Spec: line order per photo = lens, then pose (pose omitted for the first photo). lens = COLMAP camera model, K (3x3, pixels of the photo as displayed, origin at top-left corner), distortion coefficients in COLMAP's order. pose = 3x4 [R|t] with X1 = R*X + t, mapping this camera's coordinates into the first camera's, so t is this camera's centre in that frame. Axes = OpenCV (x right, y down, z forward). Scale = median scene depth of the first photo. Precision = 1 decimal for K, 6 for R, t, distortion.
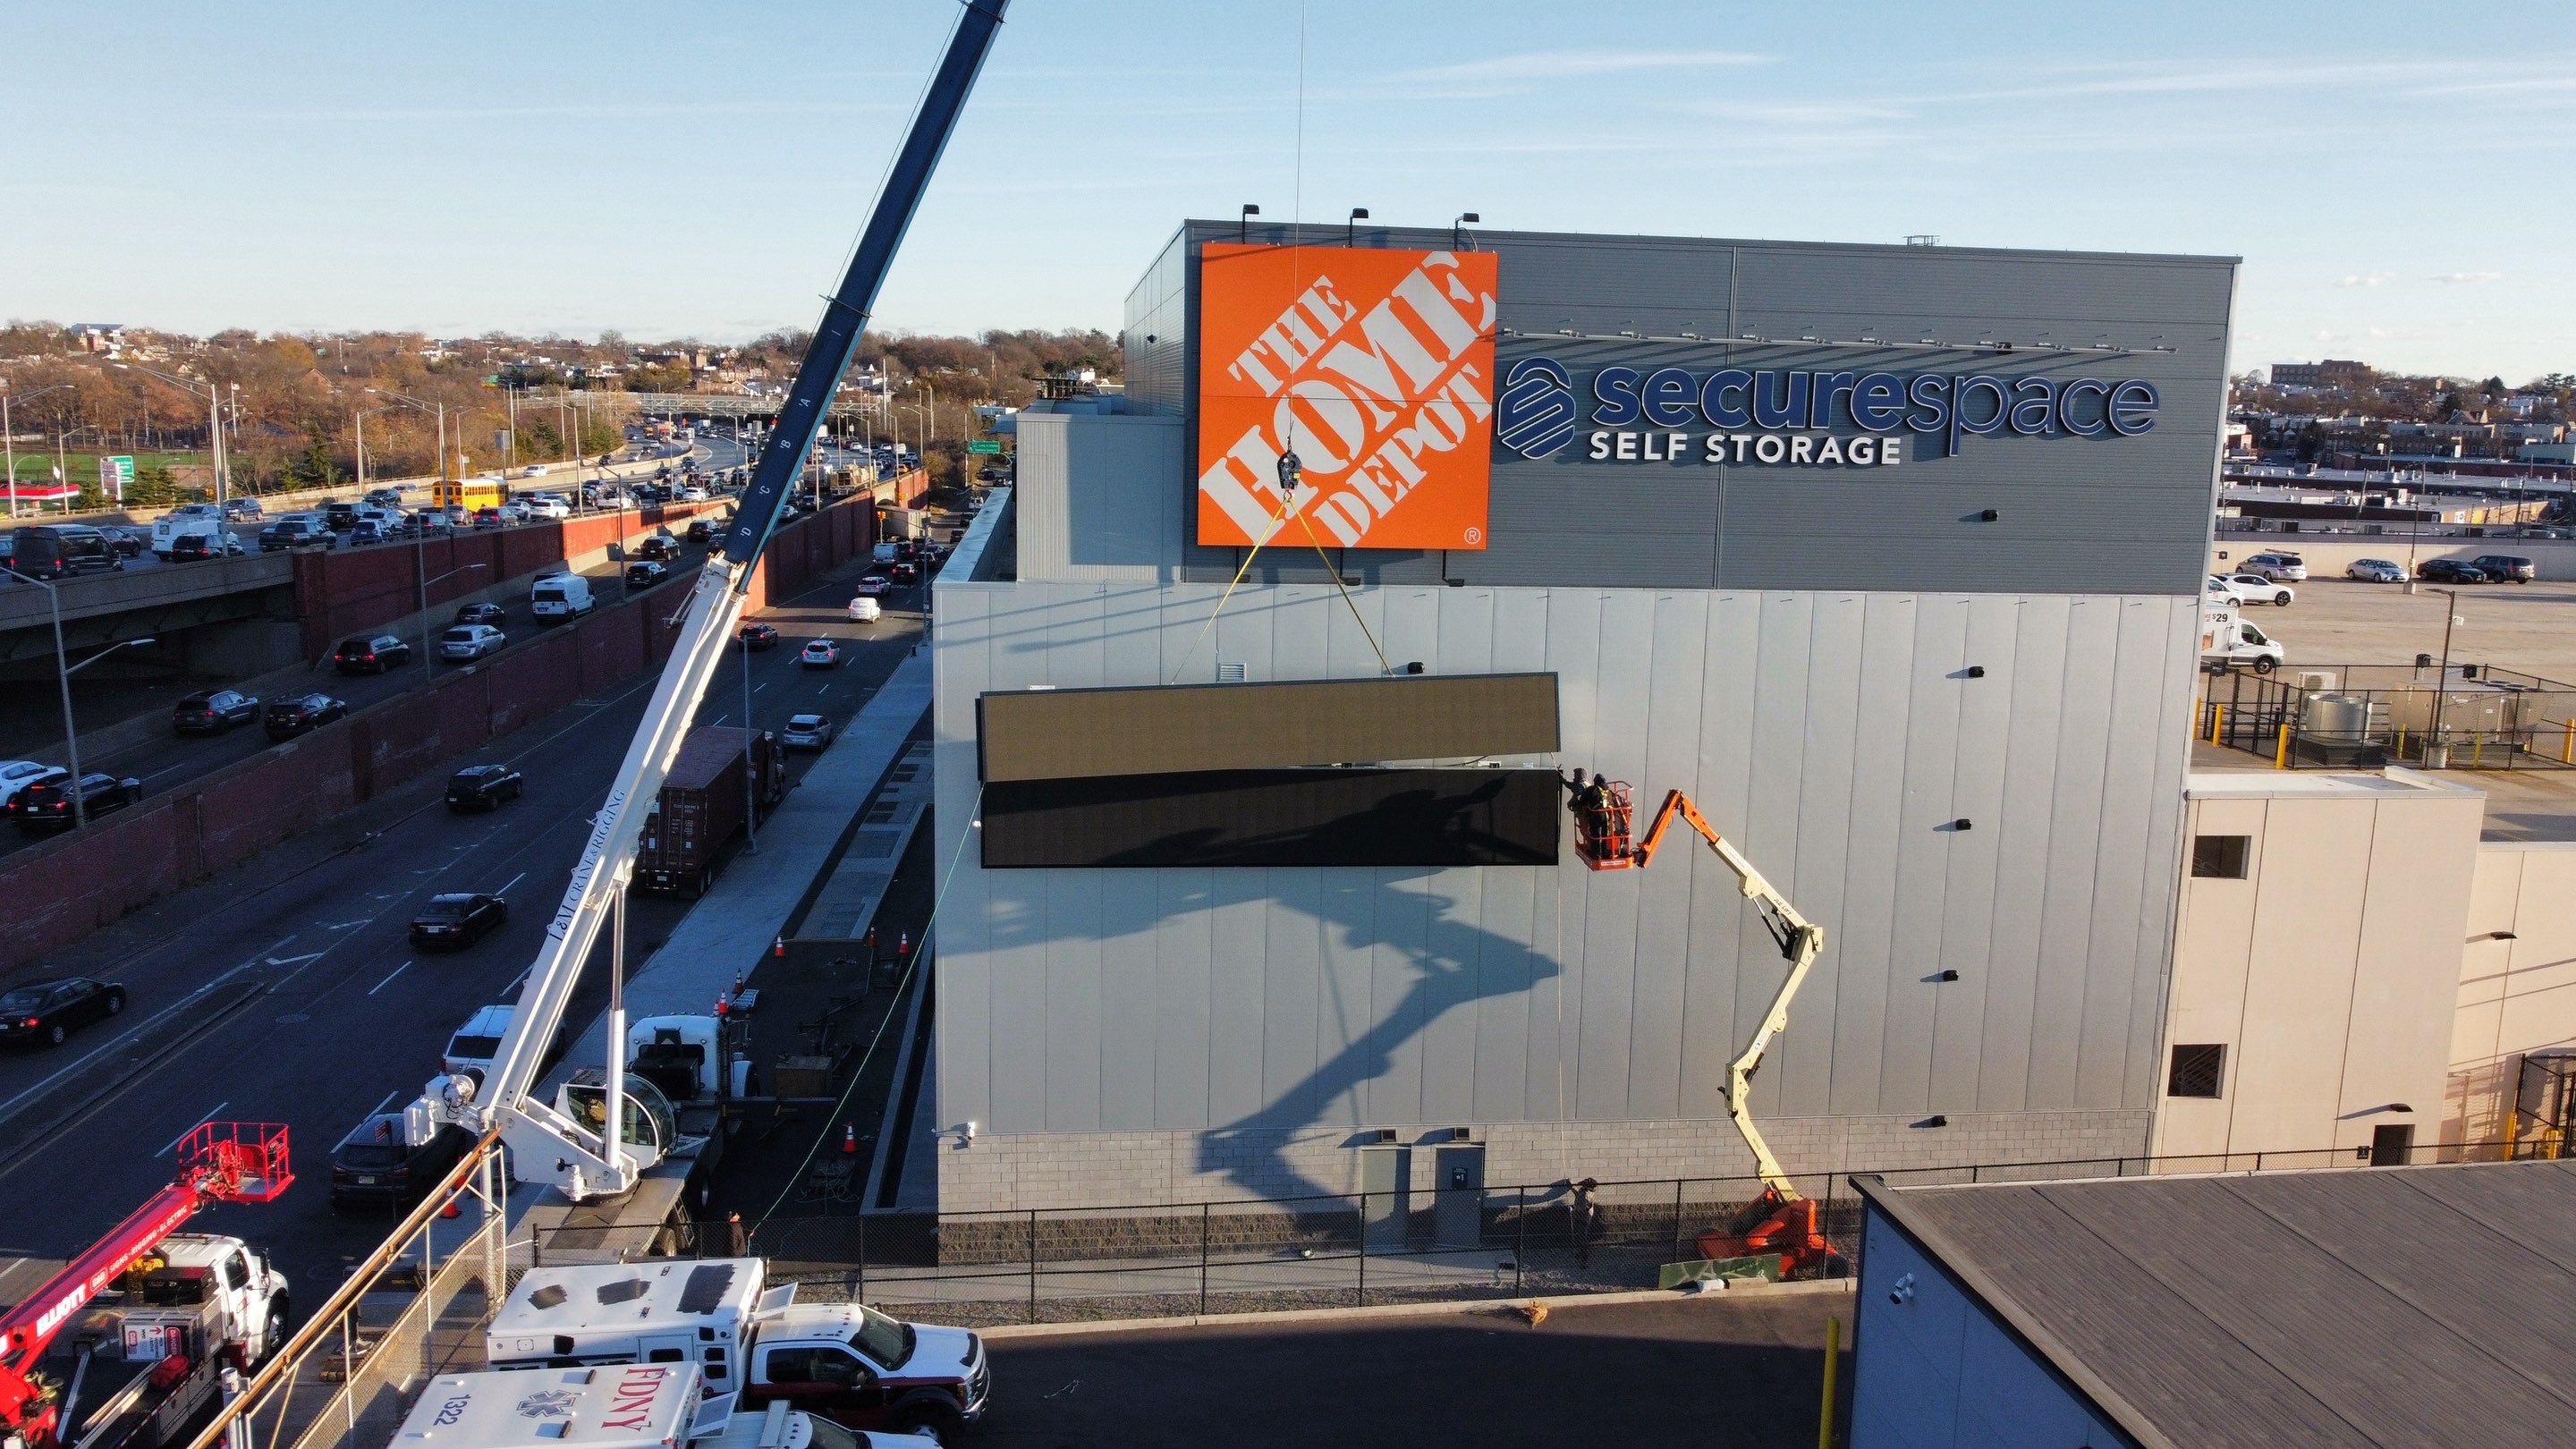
lens RADIAL K [[1838.7, 0, 1279.3], [0, 1838.7, 729.9], [0, 0, 1]] dist [0.034890, -0.000057]
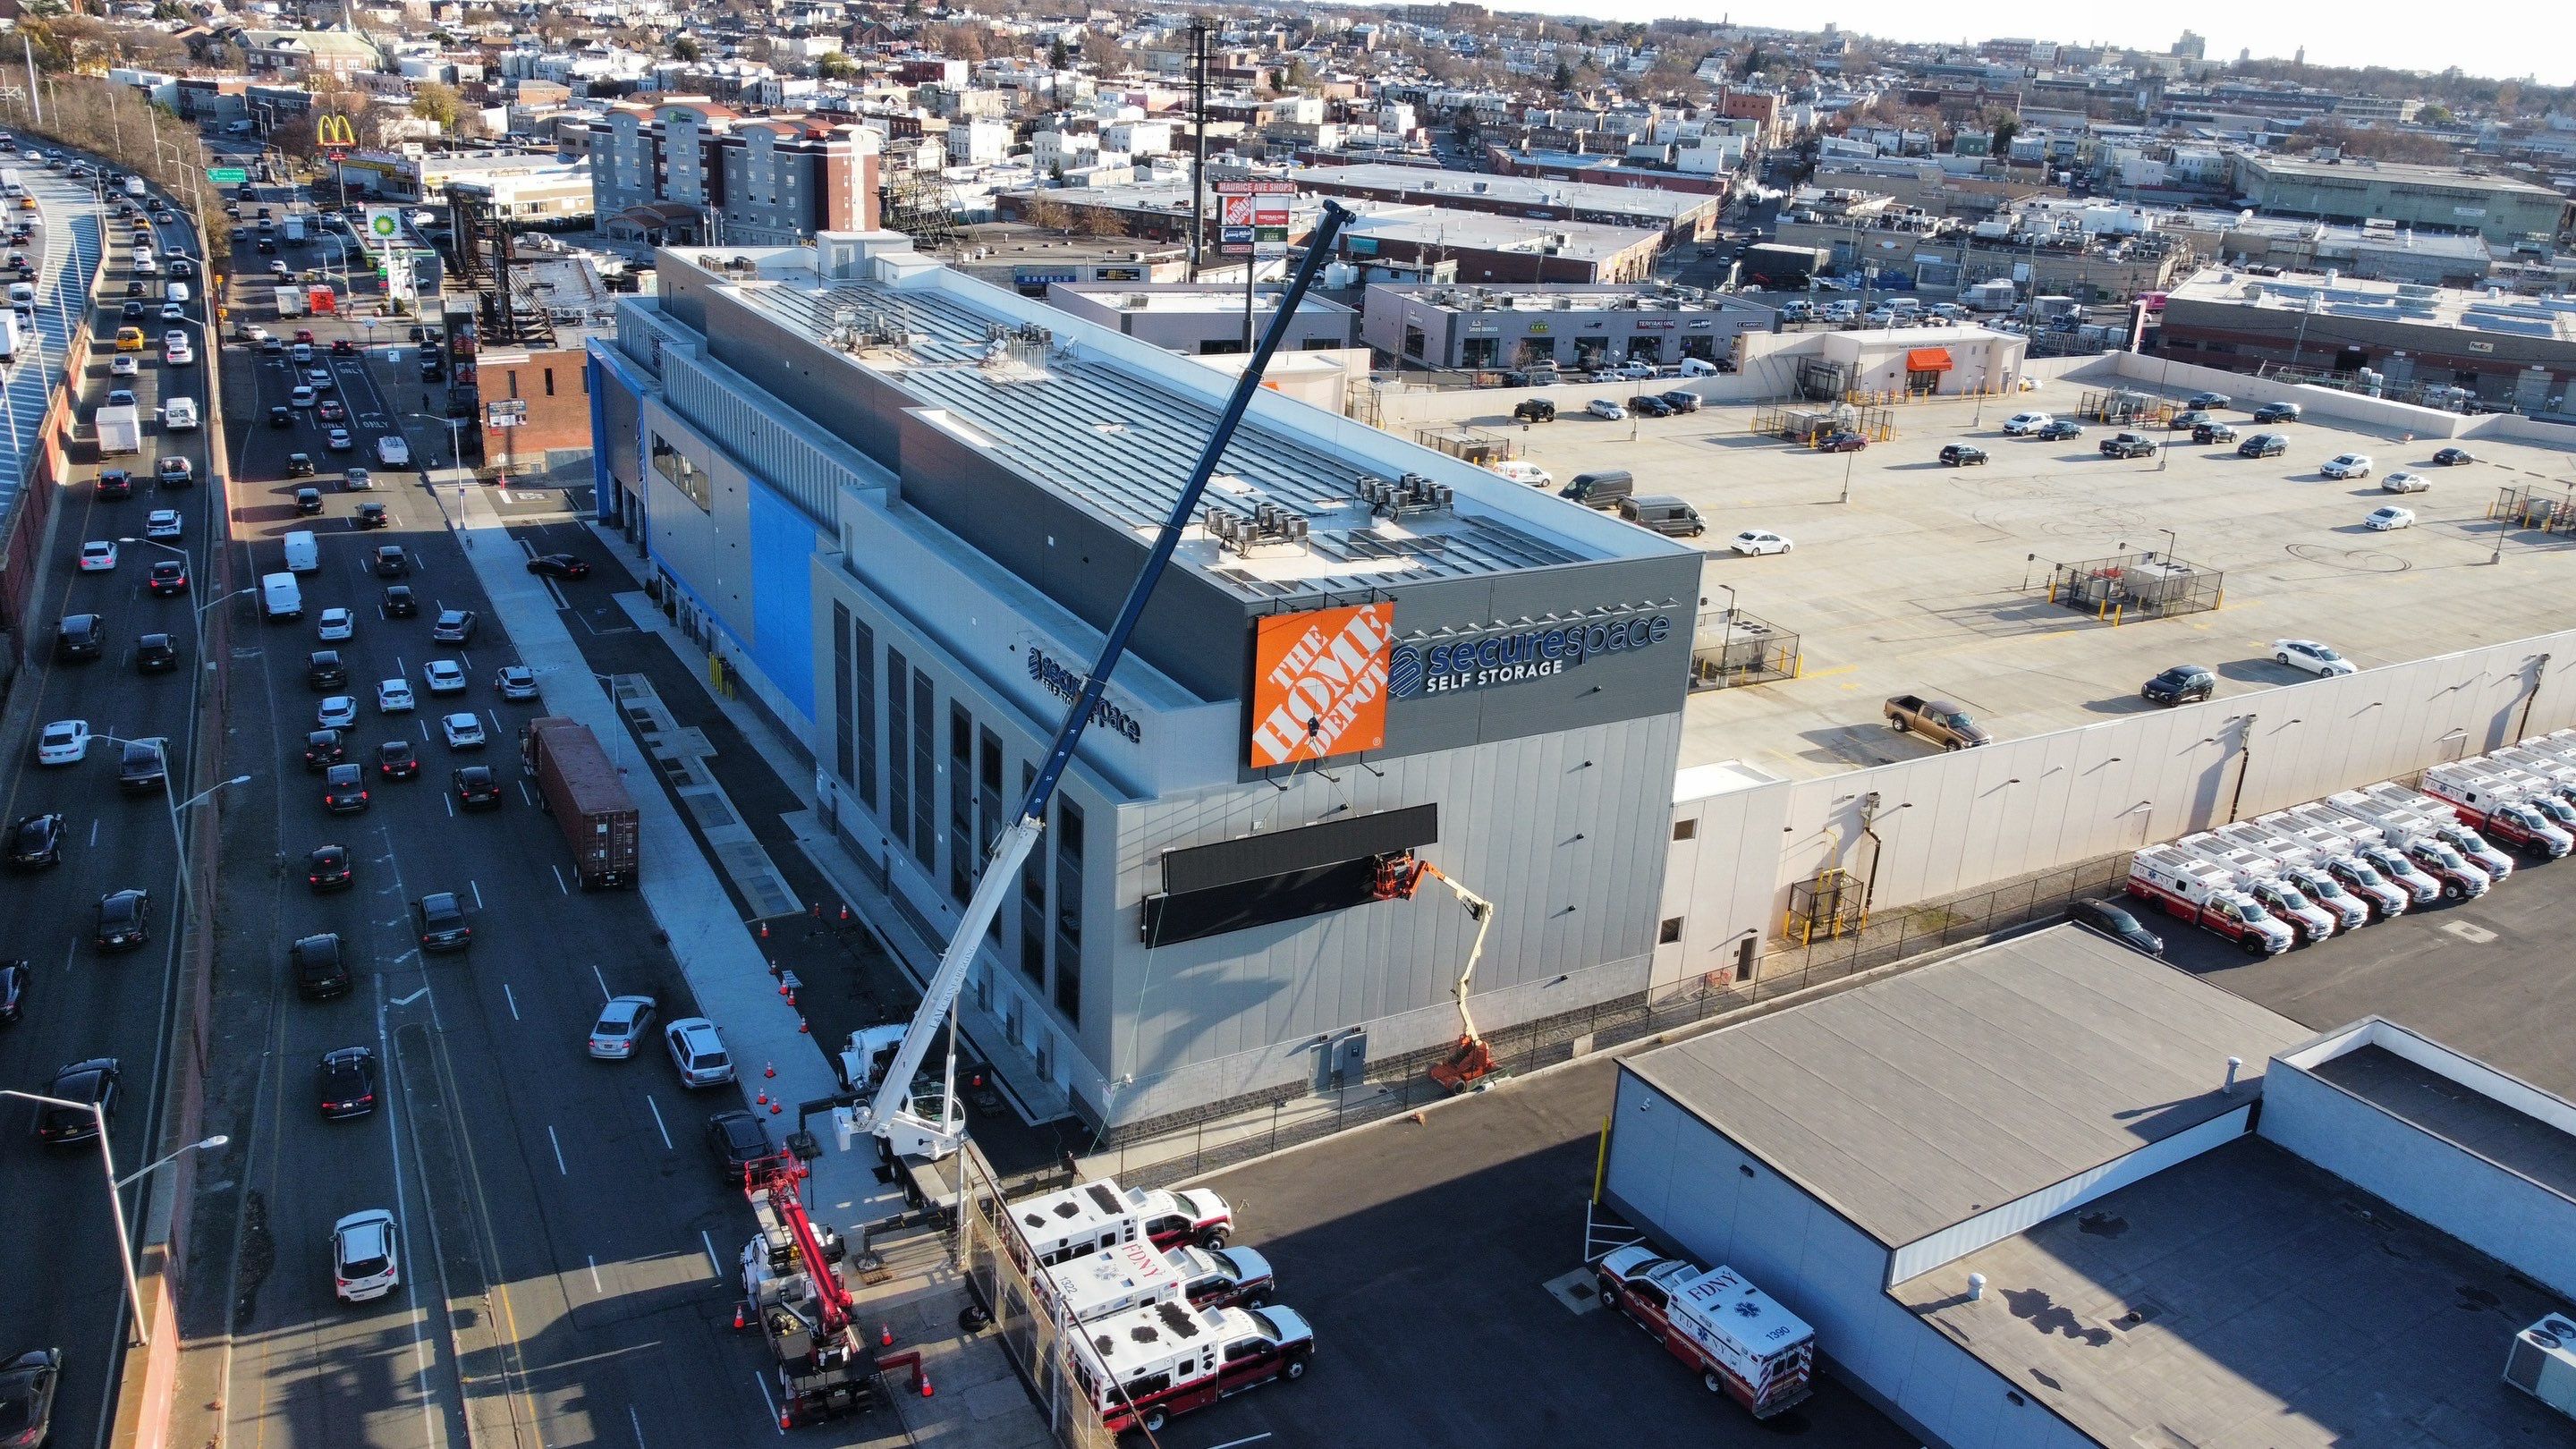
lens RADIAL K [[1838.7, 0, 1216.1], [0, 1838.7, 703.4], [0, 0, 1]] dist [0.034890, -0.000057]
pose [[0.925336, -0.112803, 0.361980, -0.743684], [0.044627, 0.980484, 0.191465, -0.522463], [-0.376514, -0.161015, 0.912311, -0.679535]]
